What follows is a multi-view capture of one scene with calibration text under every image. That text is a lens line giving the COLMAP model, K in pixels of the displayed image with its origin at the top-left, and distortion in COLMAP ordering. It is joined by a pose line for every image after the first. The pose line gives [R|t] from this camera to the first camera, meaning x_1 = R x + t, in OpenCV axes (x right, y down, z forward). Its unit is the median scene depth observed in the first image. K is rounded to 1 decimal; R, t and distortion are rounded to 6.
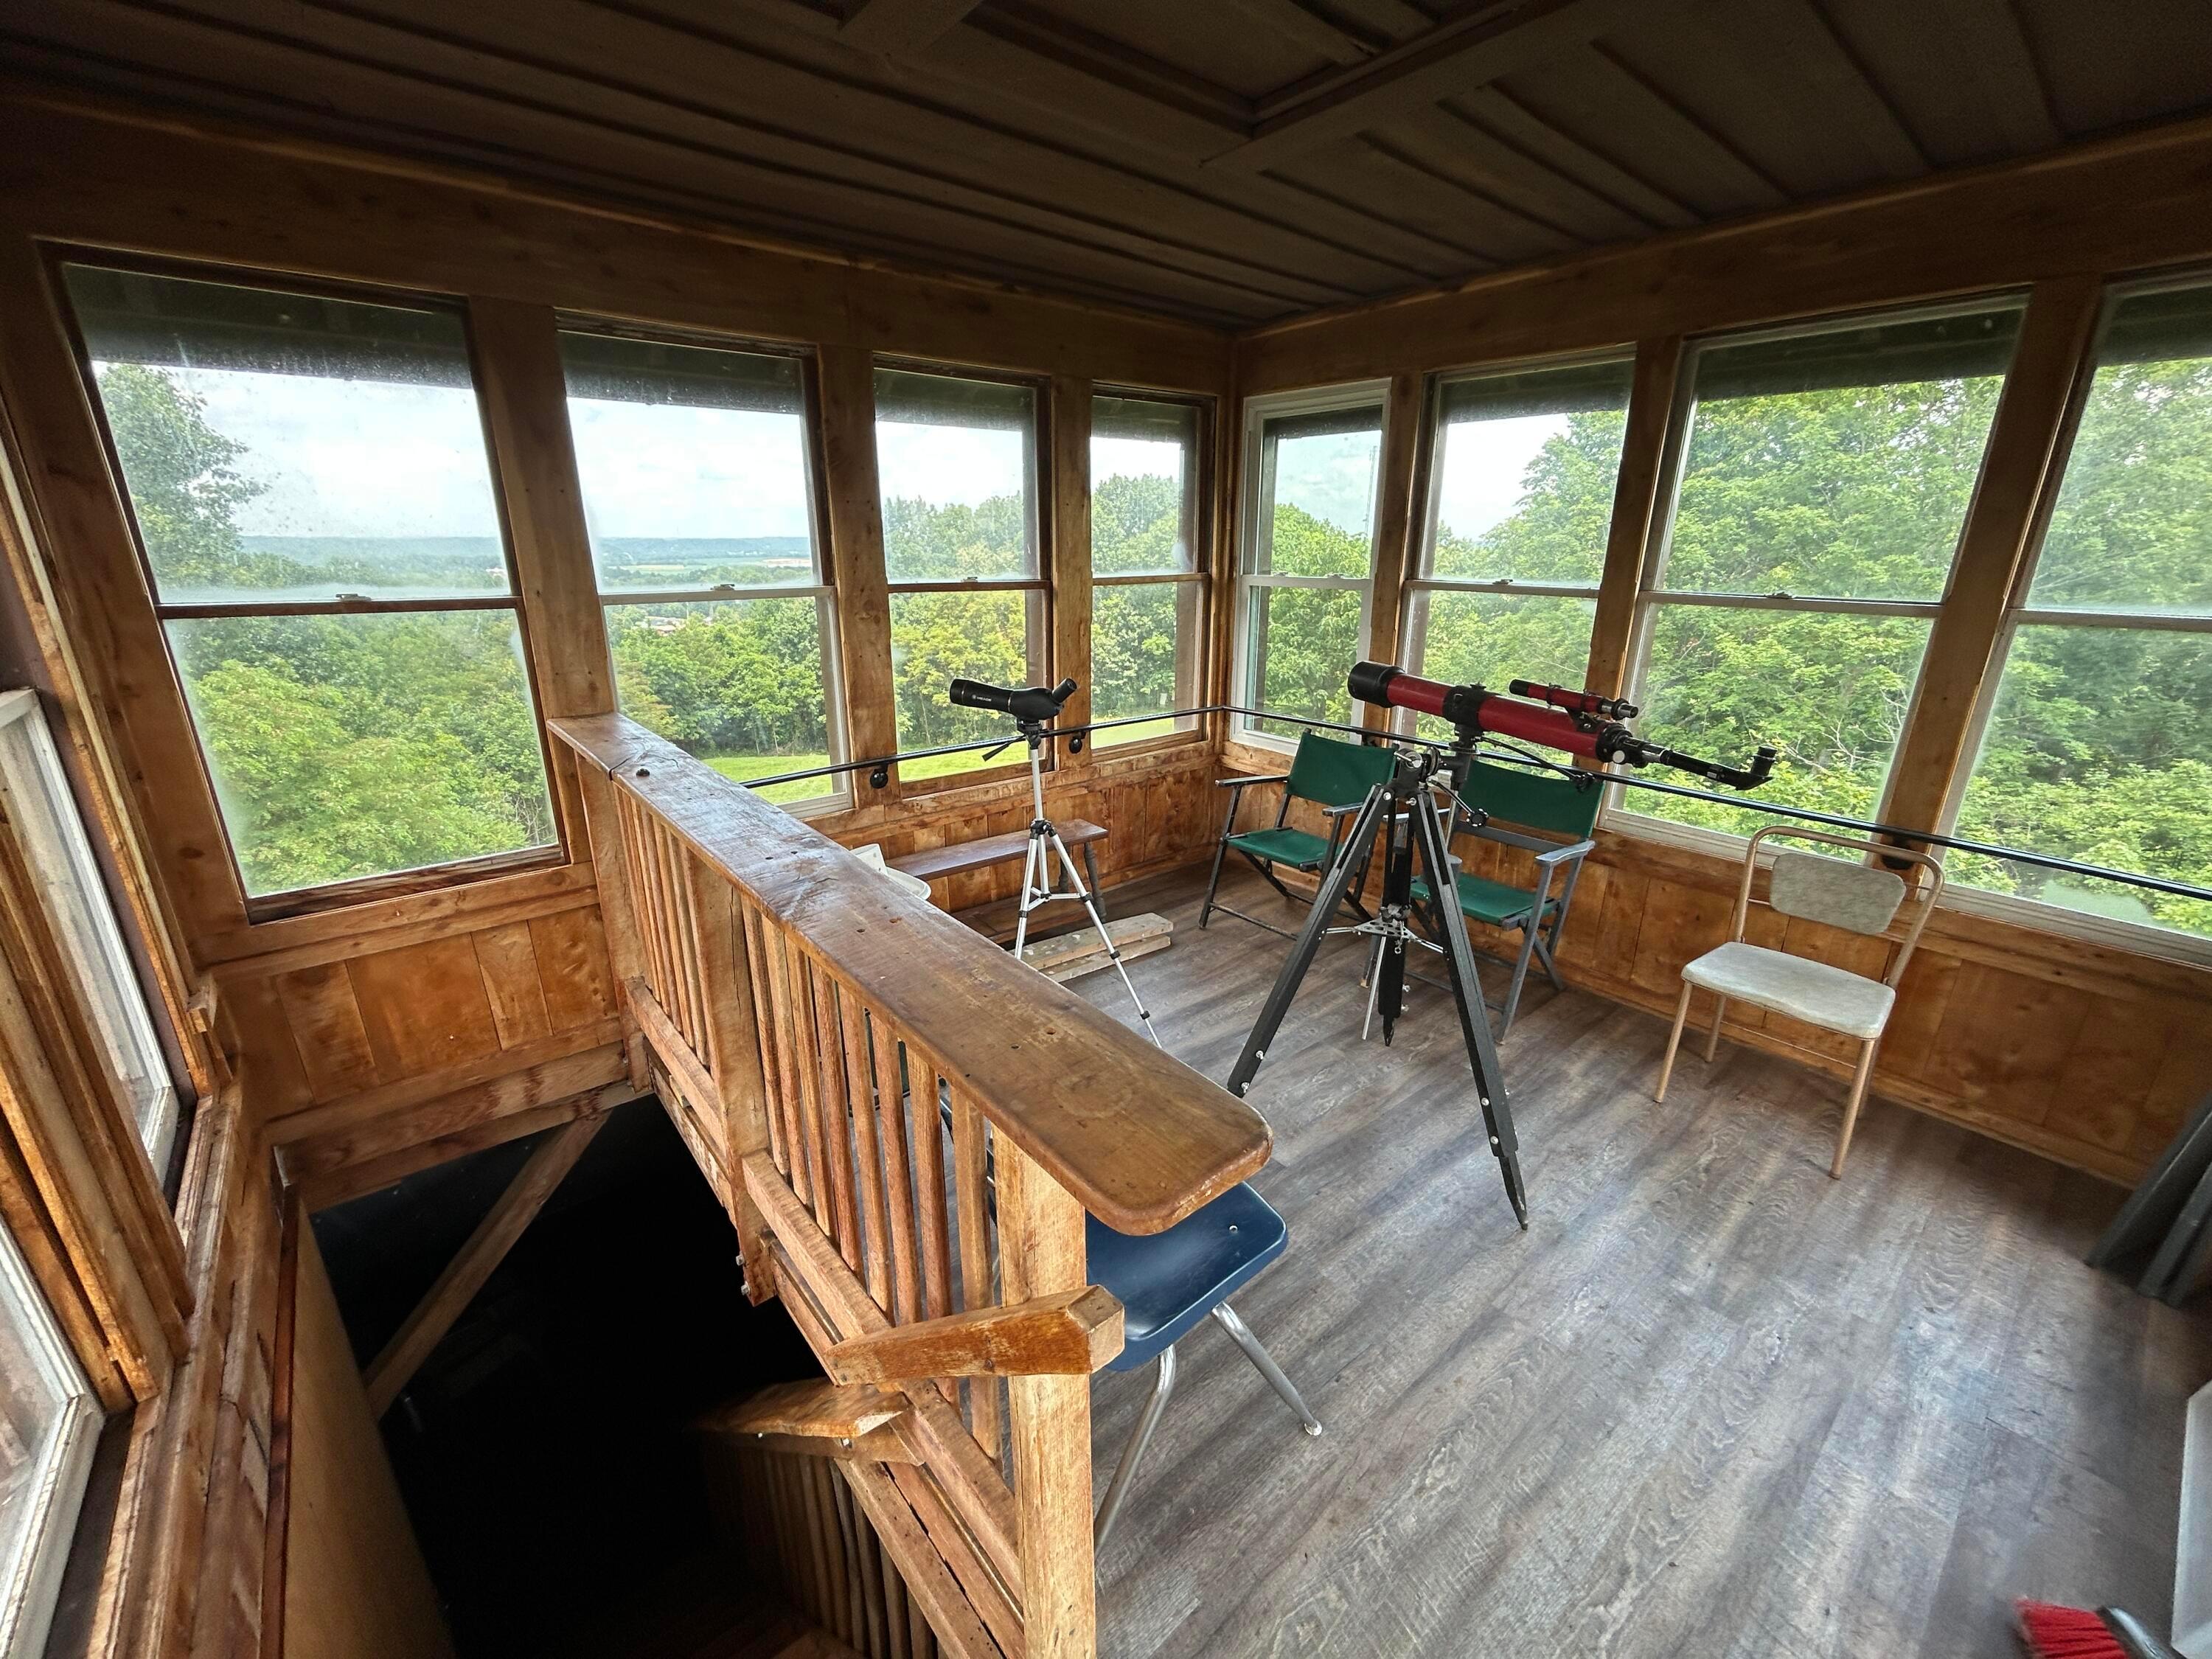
lens RADIAL K [[894.1, 0, 1106.6], [0, 894.1, 828.6], [0, 0, 1]] dist [0.000225, -0.000497]
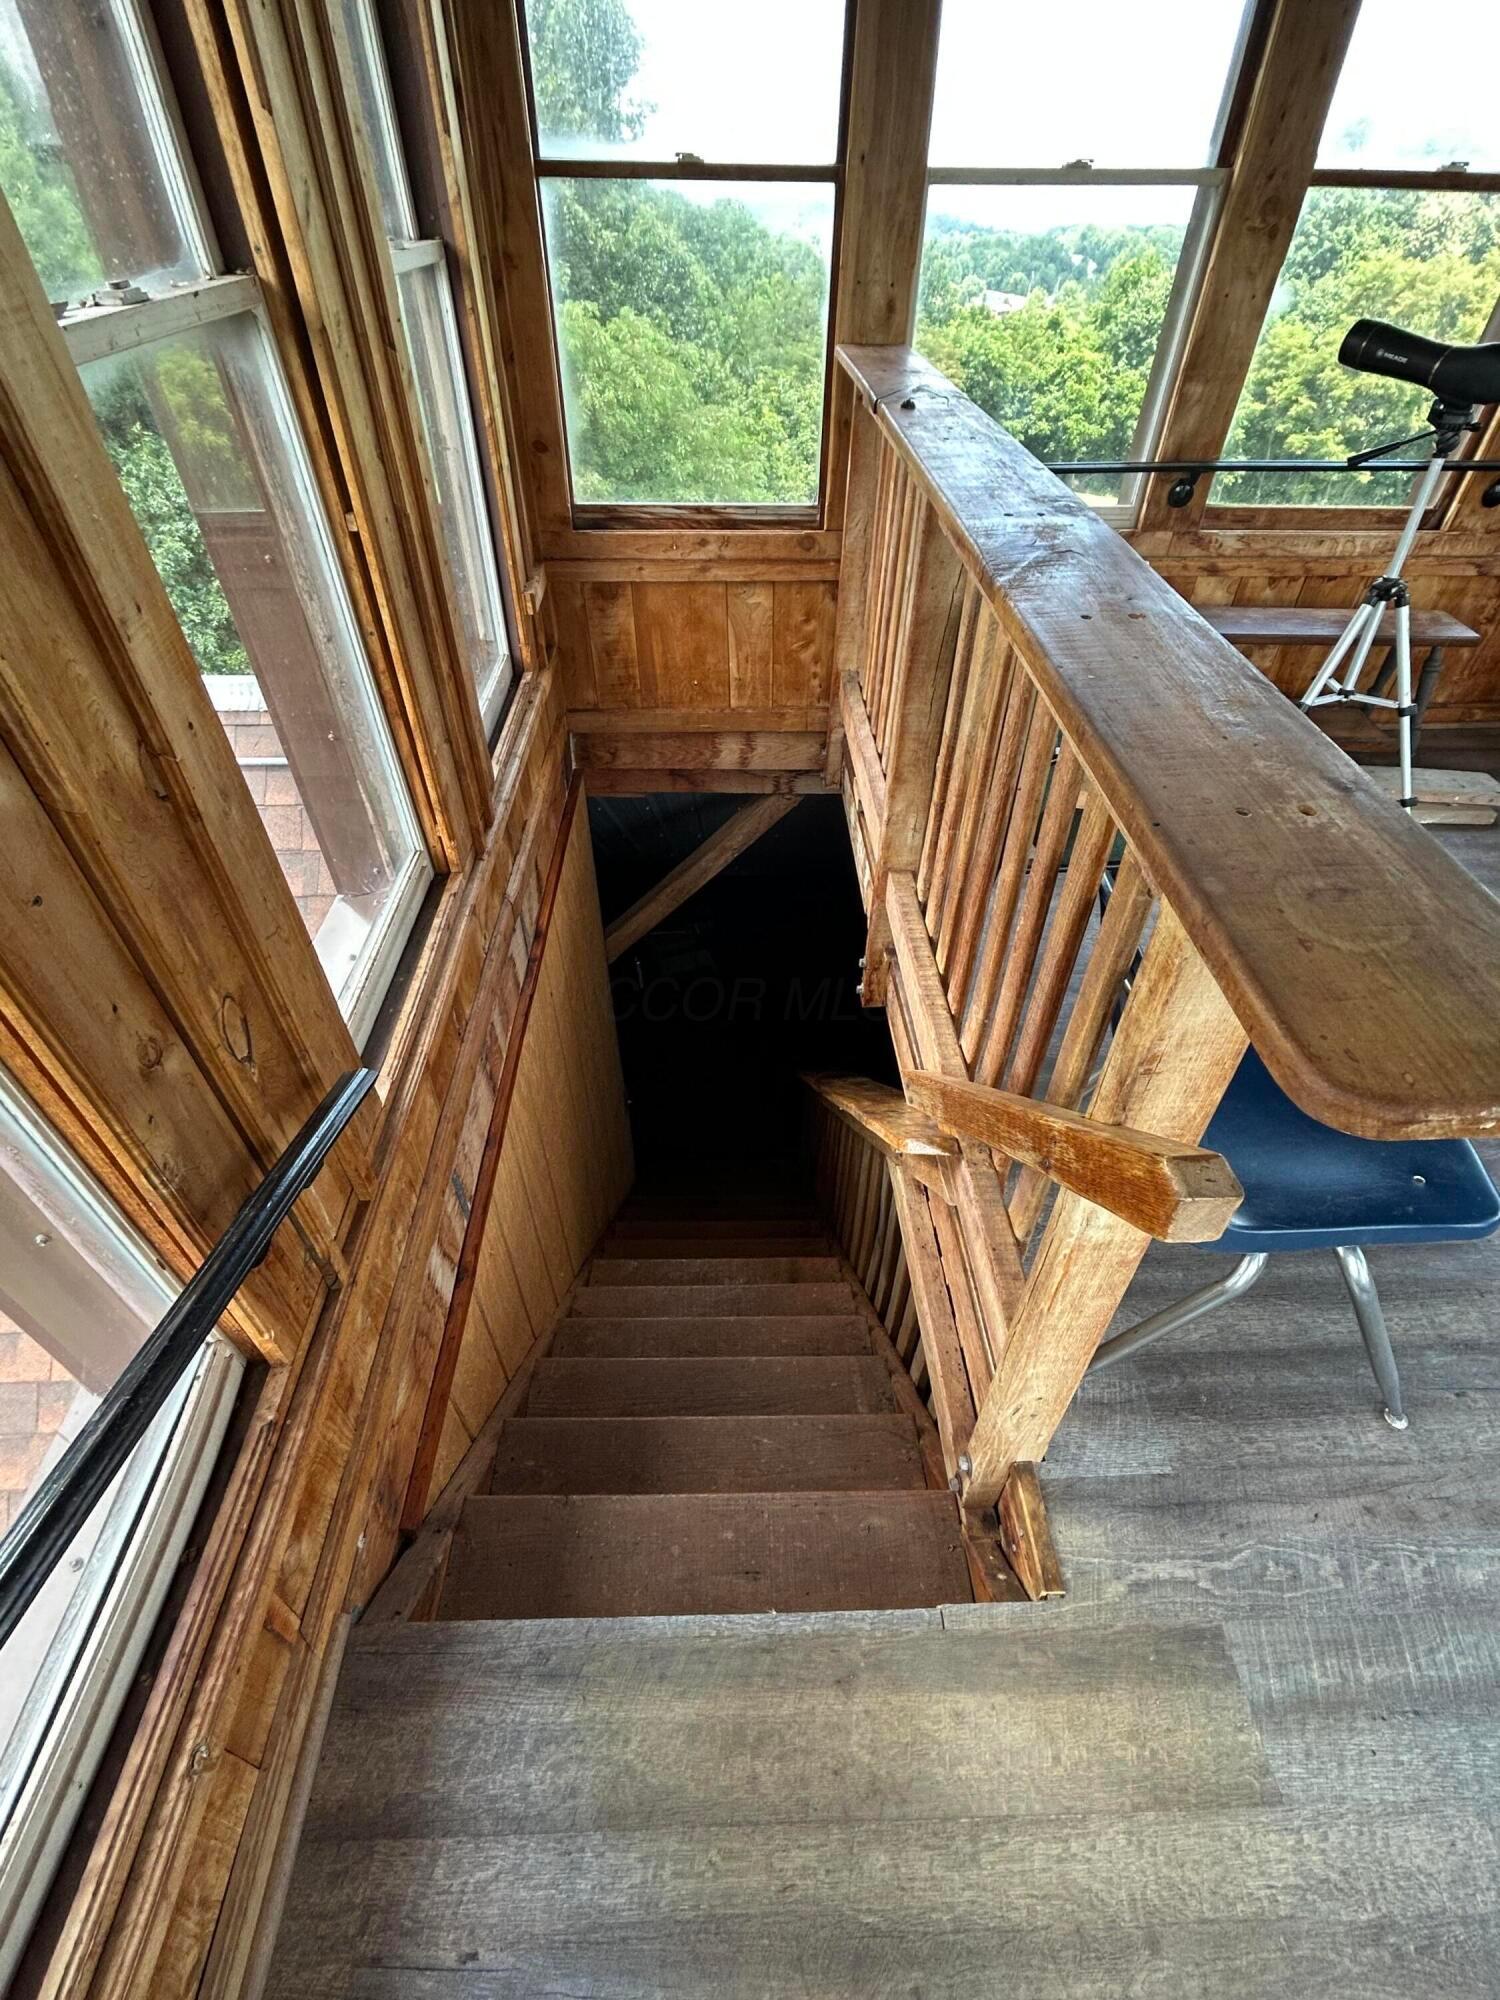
lens RADIAL K [[904.3, 0, 750.2], [0, 904.3, 1001.7], [0, 0, 1]] dist [-0.002702, 0.000933]
pose [[0.785791, 0.416874, -0.456890, -0.011388], [-0.190210, 0.865799, 0.462831, 0.060082], [0.588517, -0.276783, 0.759630, 0.111101]]
